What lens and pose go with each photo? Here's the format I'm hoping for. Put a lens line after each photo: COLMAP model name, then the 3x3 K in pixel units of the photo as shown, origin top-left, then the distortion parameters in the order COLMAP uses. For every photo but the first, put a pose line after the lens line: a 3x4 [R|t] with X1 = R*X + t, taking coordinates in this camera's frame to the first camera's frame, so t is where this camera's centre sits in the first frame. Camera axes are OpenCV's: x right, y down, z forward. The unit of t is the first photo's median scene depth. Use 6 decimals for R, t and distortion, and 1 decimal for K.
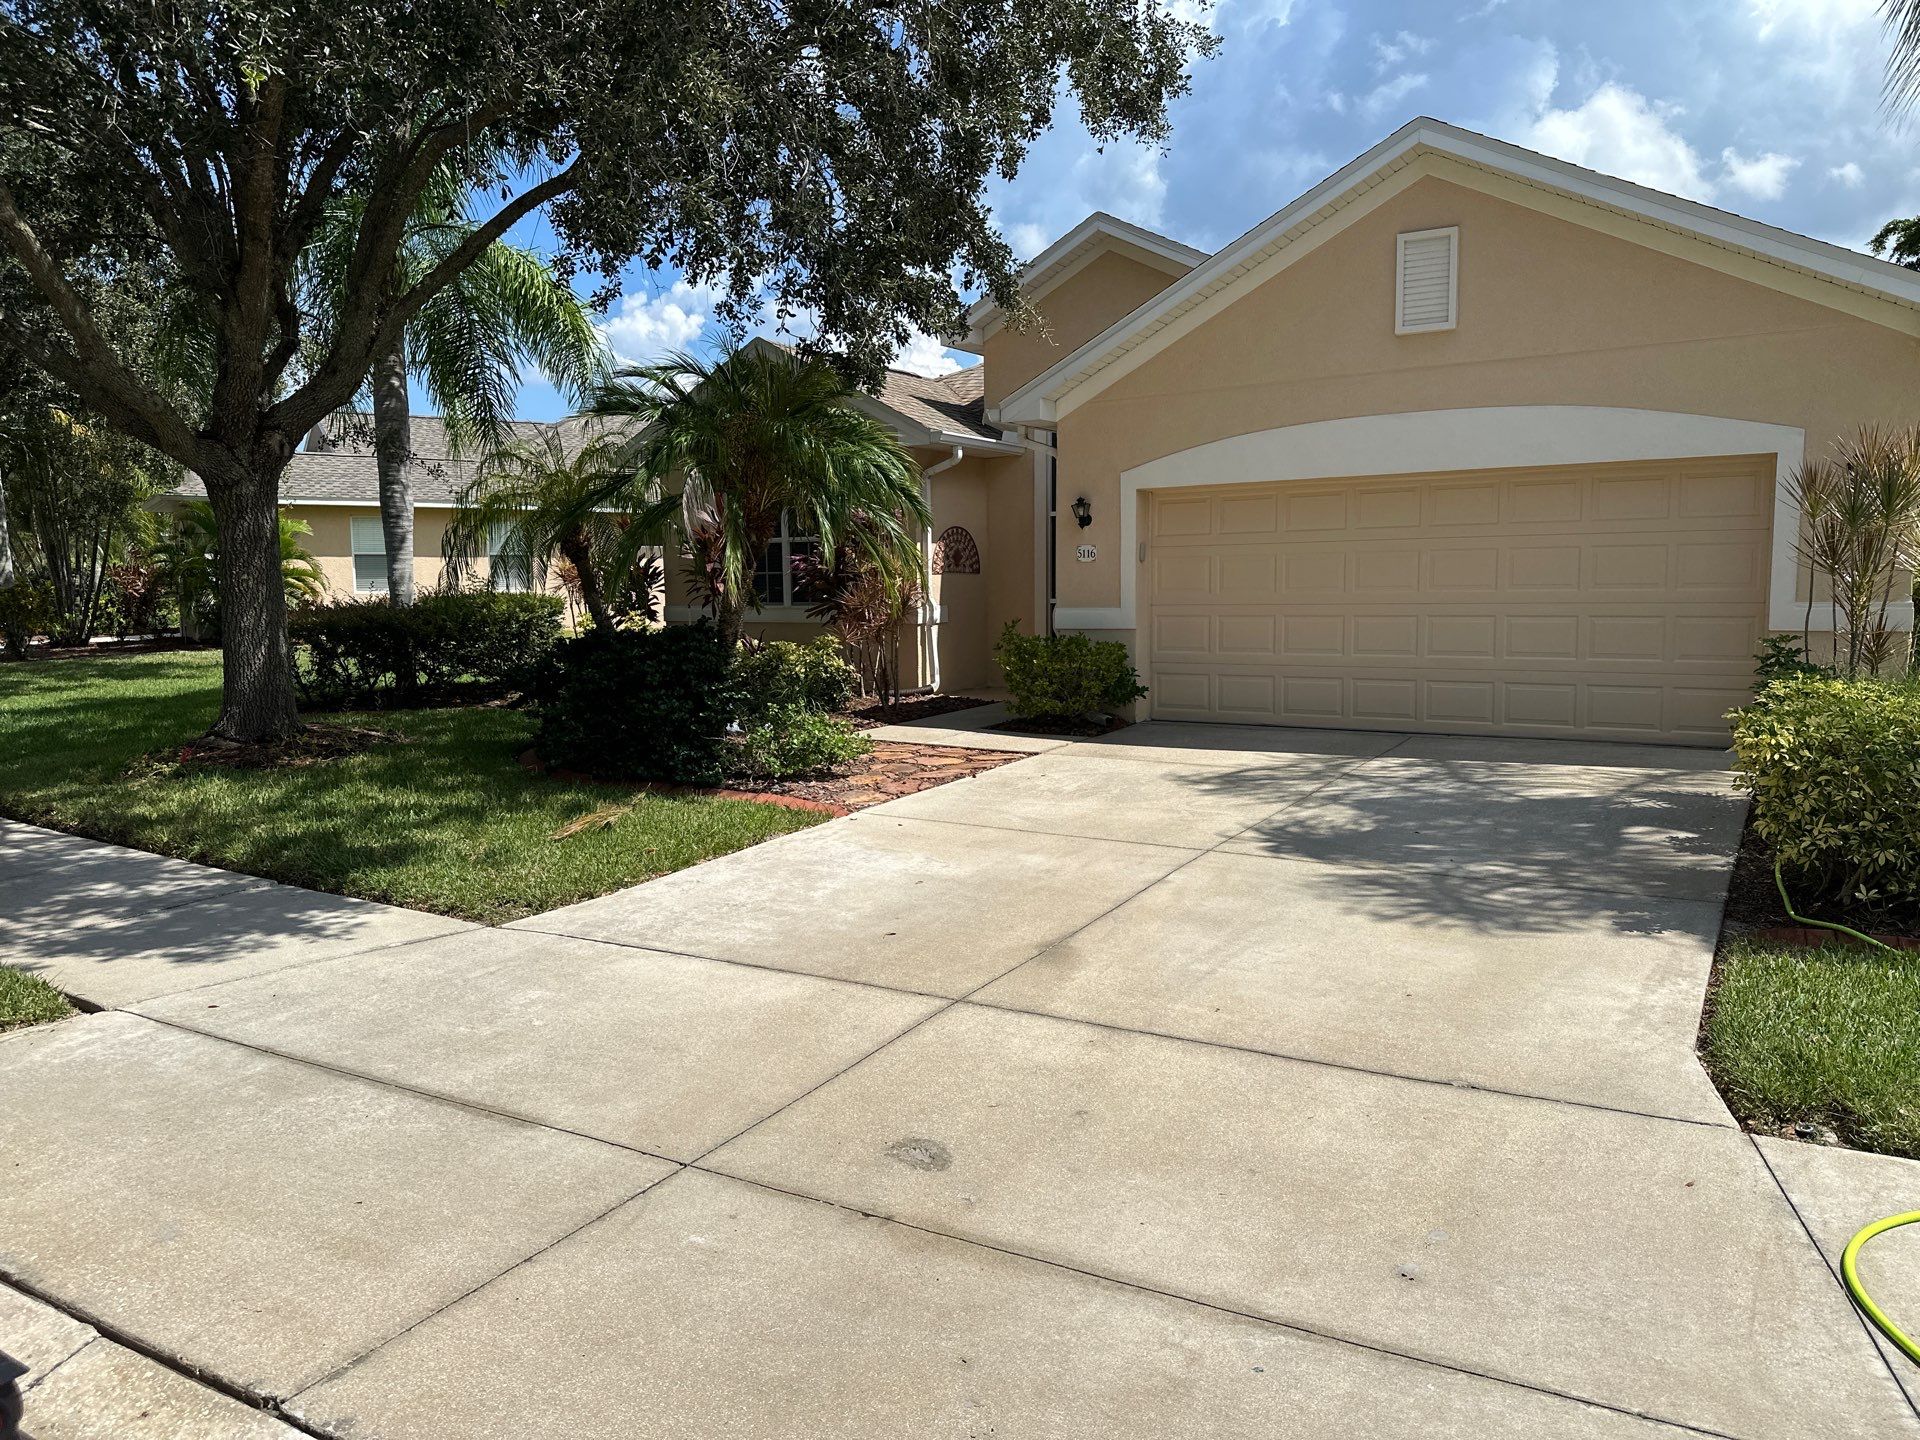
lens RADIAL K [[1363.4, 0, 972.8], [0, 1363.4, 766.3], [0, 0, 1]] dist [0.064241, -0.075848]
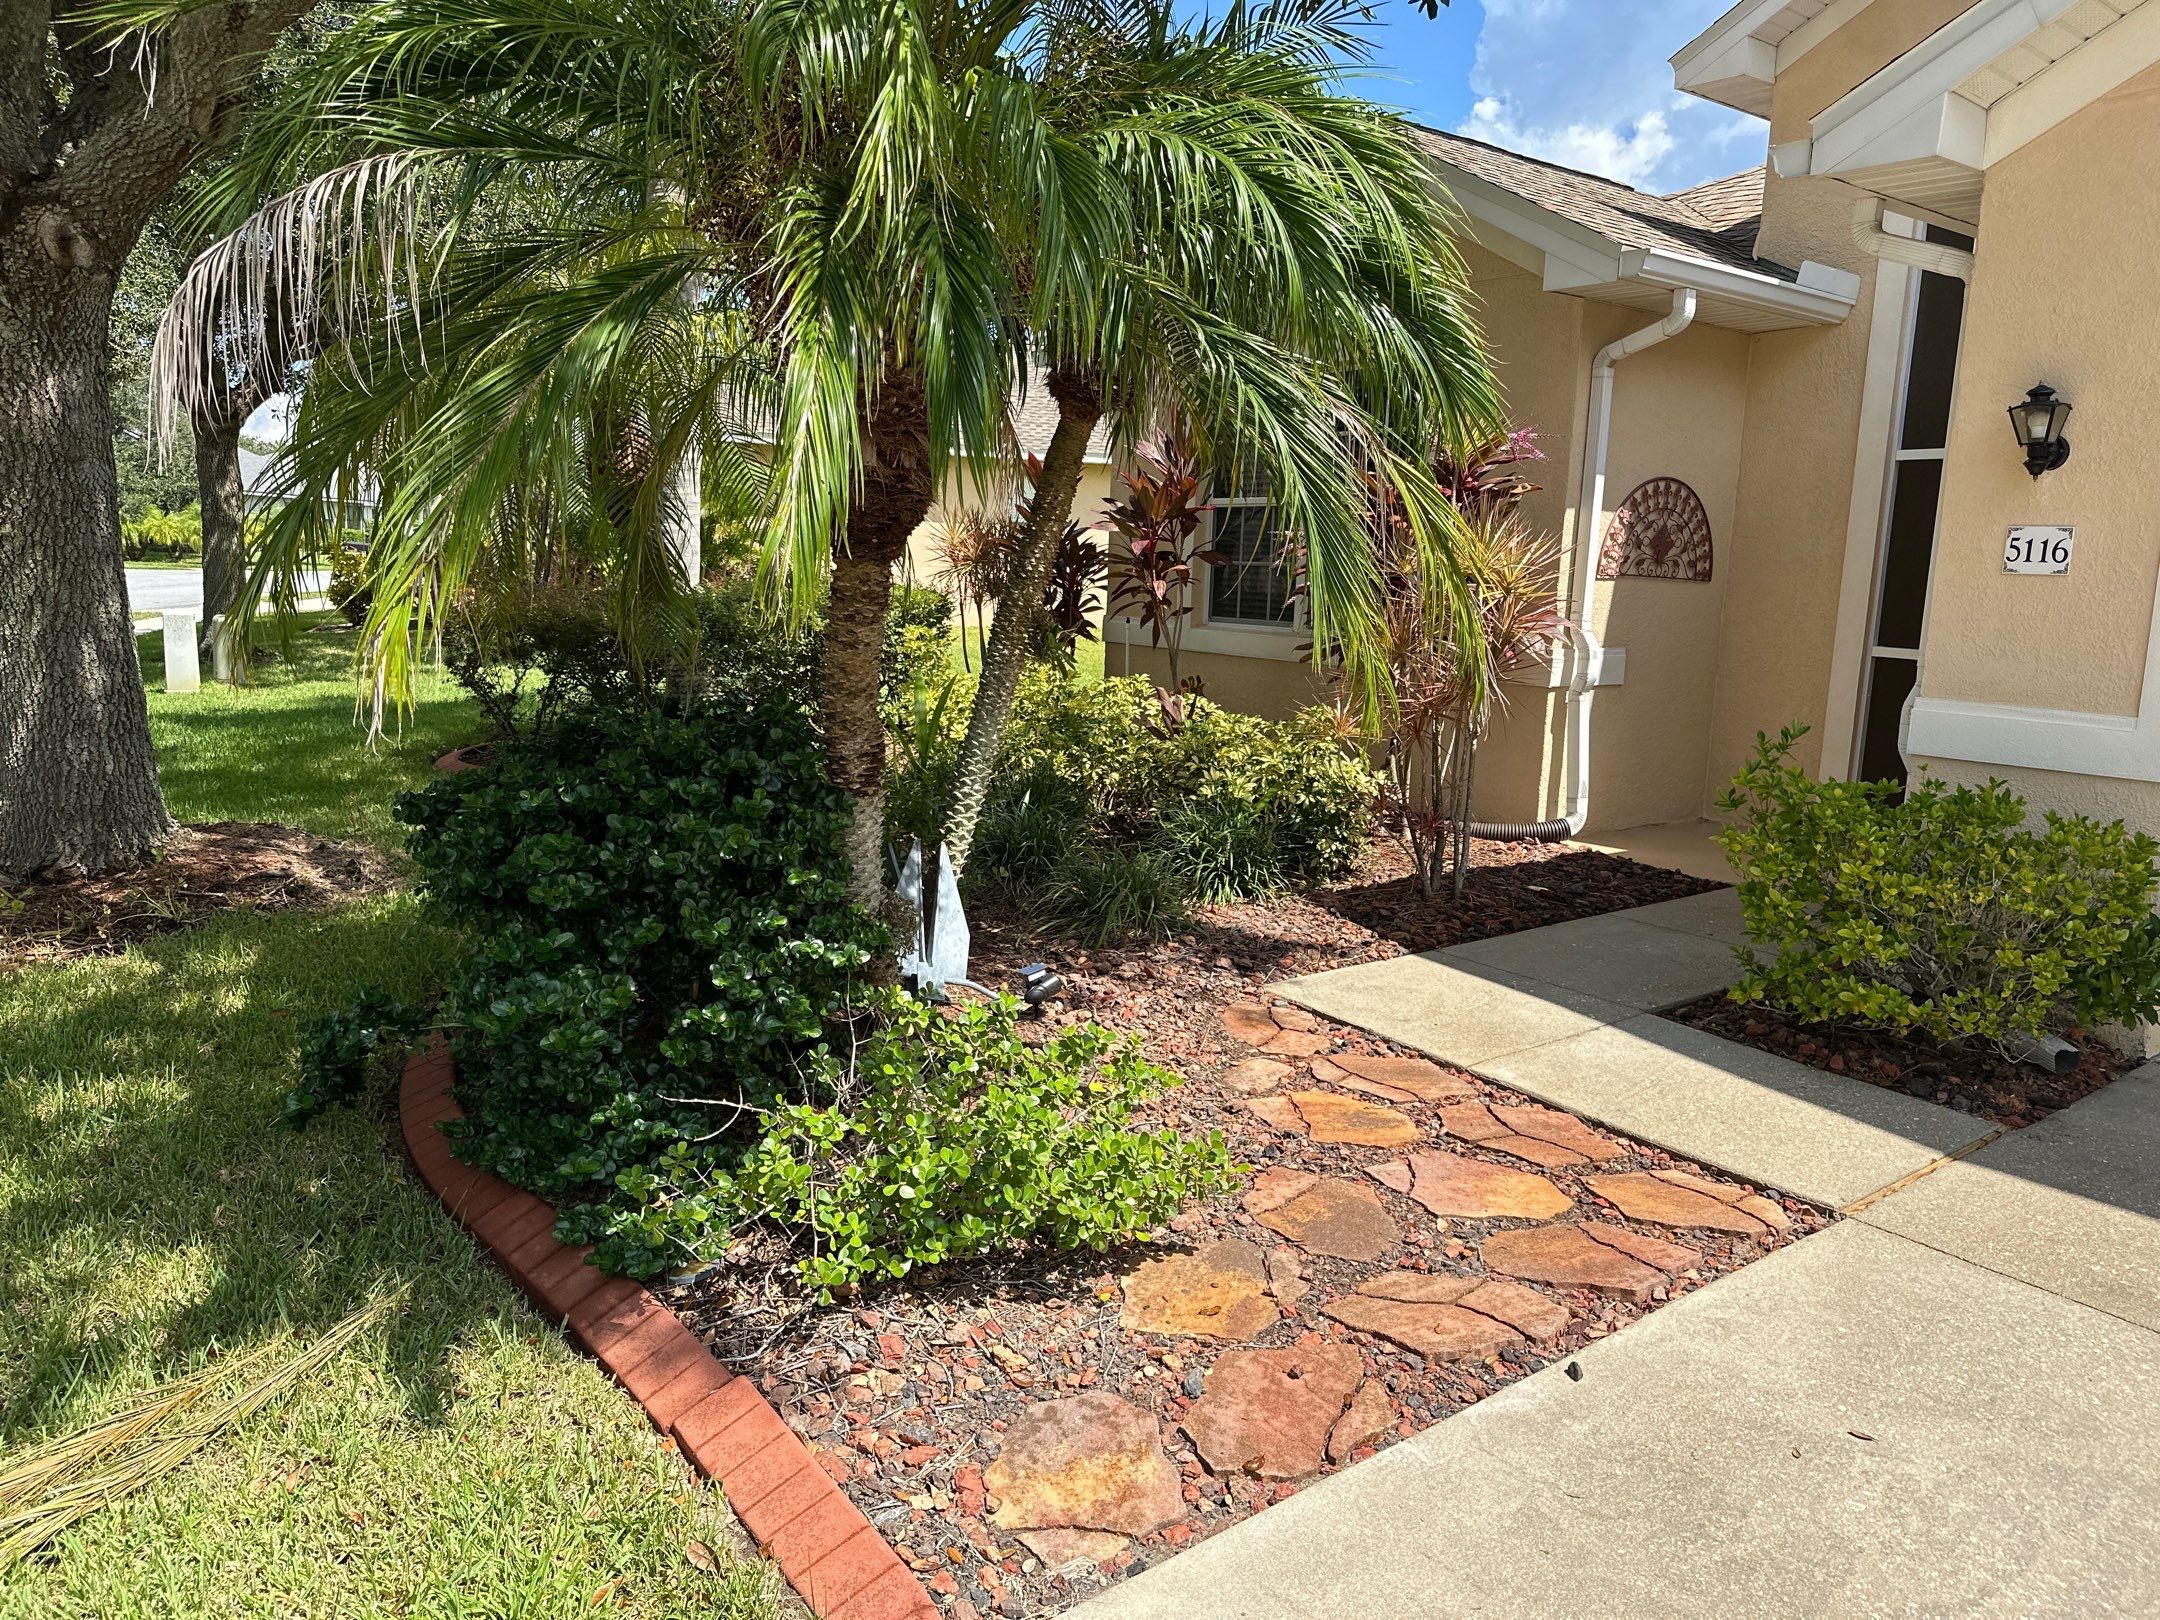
lens RADIAL K [[1533.8, 0, 1090.2], [0, 1533.8, 811.6], [0, 0, 1]] dist [0.064241, -0.075848]
pose [[0.927363, 0.102342, -0.359896, 0.009853], [-0.092592, 0.994719, 0.044276, -0.090561], [0.362526, -0.007736, 0.931941, 0.582395]]
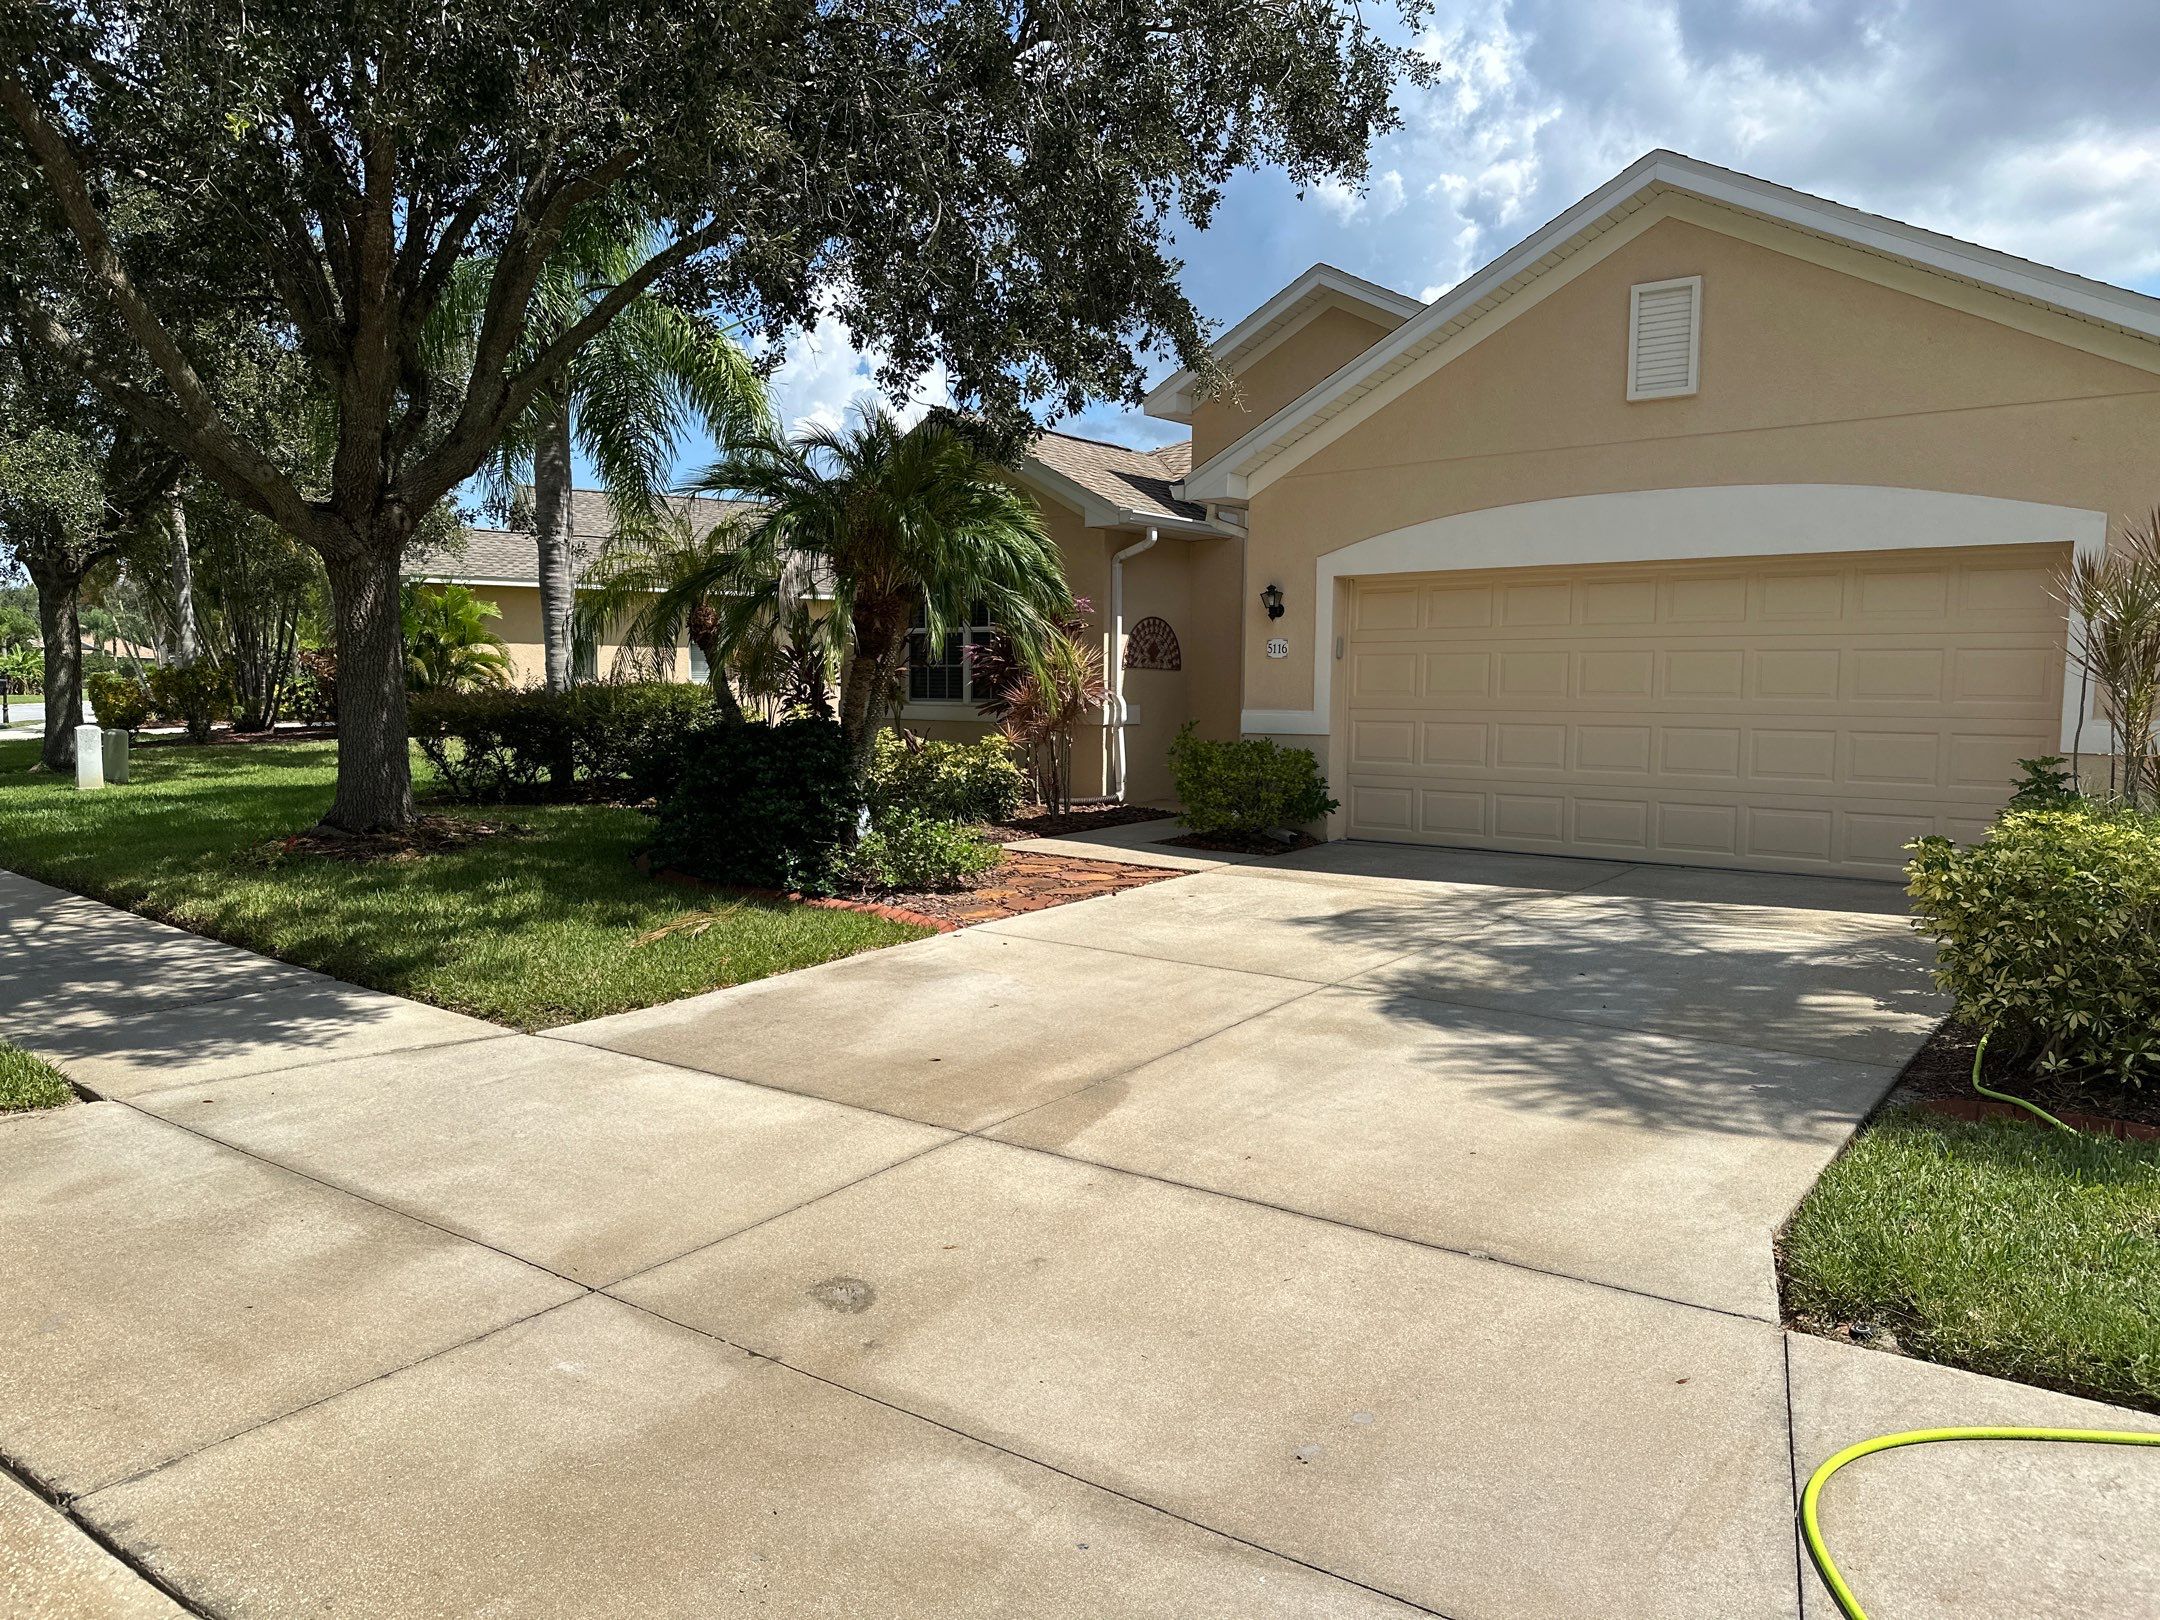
lens RADIAL K [[1533.8, 0, 1085.4], [0, 1533.8, 875.0], [0, 0, 1]] dist [0.064241, -0.075848]
pose [[0.993512, 0.032640, -0.108940, 0.077922], [-0.033664, 0.999405, -0.007575, 0.002569], [0.108627, 0.011193, 0.994020, -0.000653]]
